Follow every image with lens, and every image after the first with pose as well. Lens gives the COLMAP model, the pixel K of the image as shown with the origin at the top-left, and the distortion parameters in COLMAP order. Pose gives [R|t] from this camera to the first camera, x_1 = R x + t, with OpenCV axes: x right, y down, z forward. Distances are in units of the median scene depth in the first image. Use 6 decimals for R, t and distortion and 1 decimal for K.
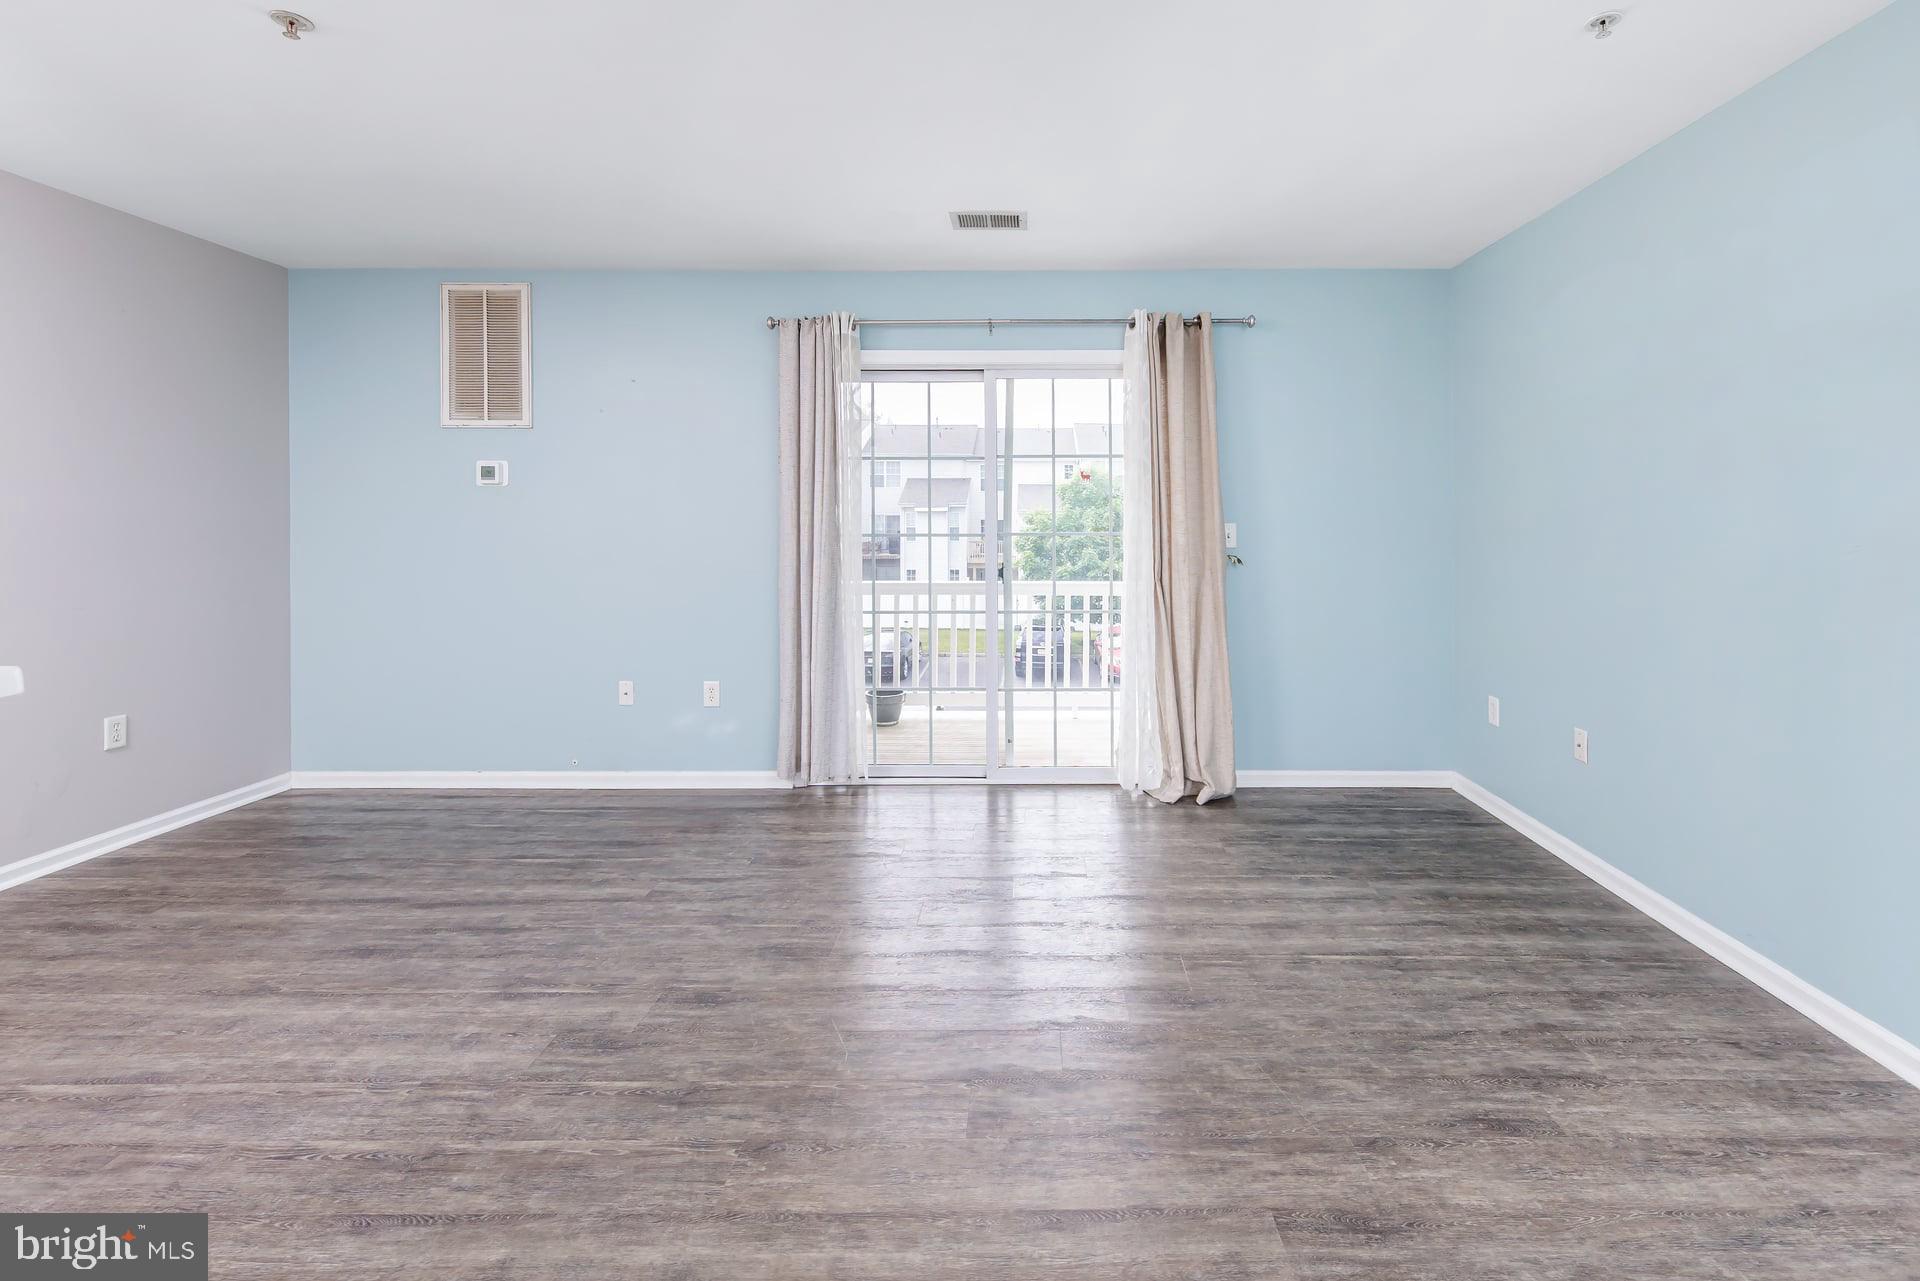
lens RADIAL K [[851.0, 0, 1027.4], [0, 851.0, 523.8], [0, 0, 1]] dist [0.002778, -0.000547]
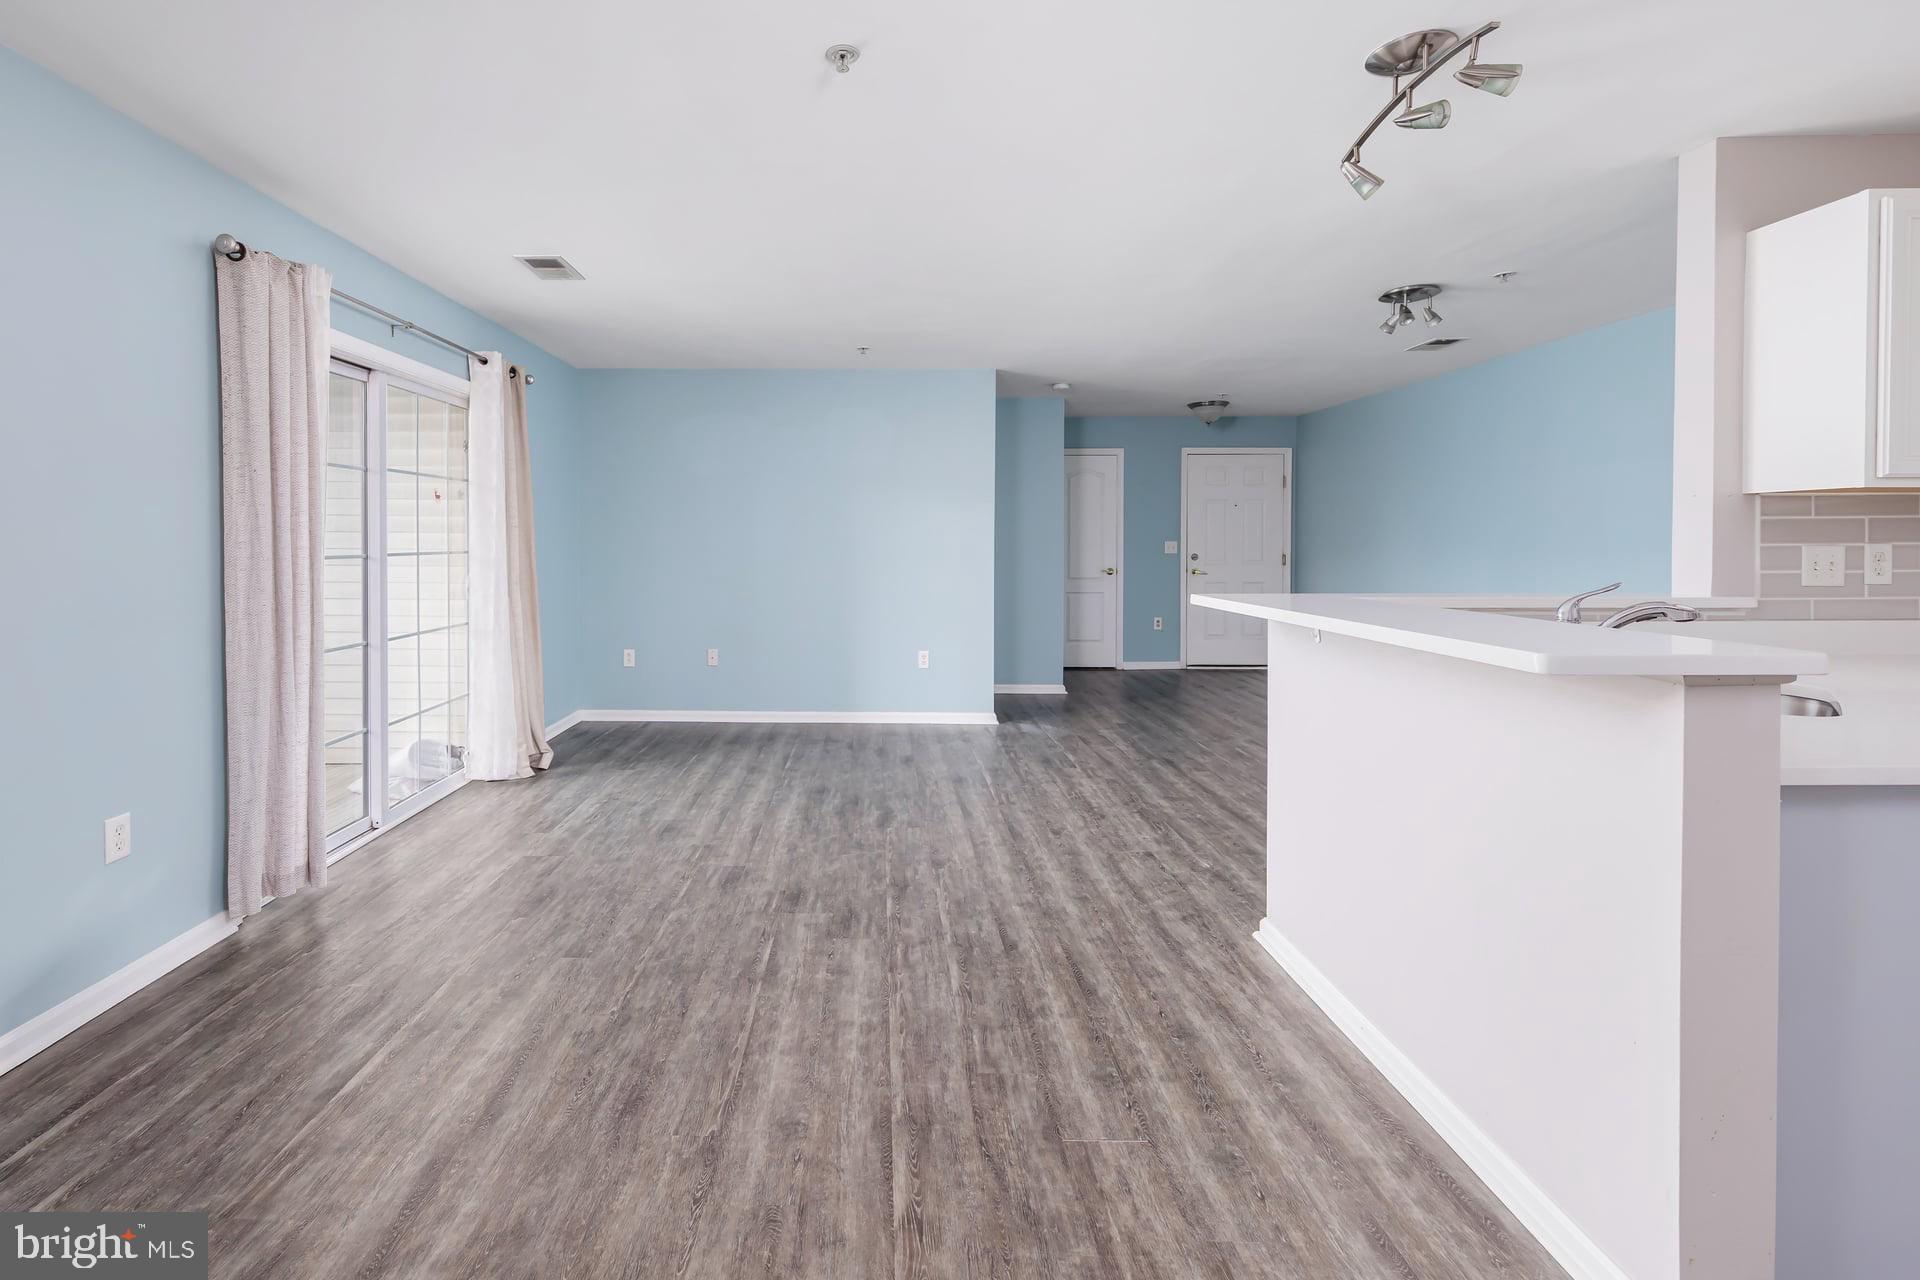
lens RADIAL K [[851.0, 0, 877.4], [0, 851.0, 552.6], [0, 0, 1]] dist [0.002778, -0.000547]
pose [[-0.005258, -0.014397, 0.999883, -1.434976], [0.000394, 0.999896, 0.014399, -0.002142], [-0.999986, 0.000470, -0.005252, 0.735986]]
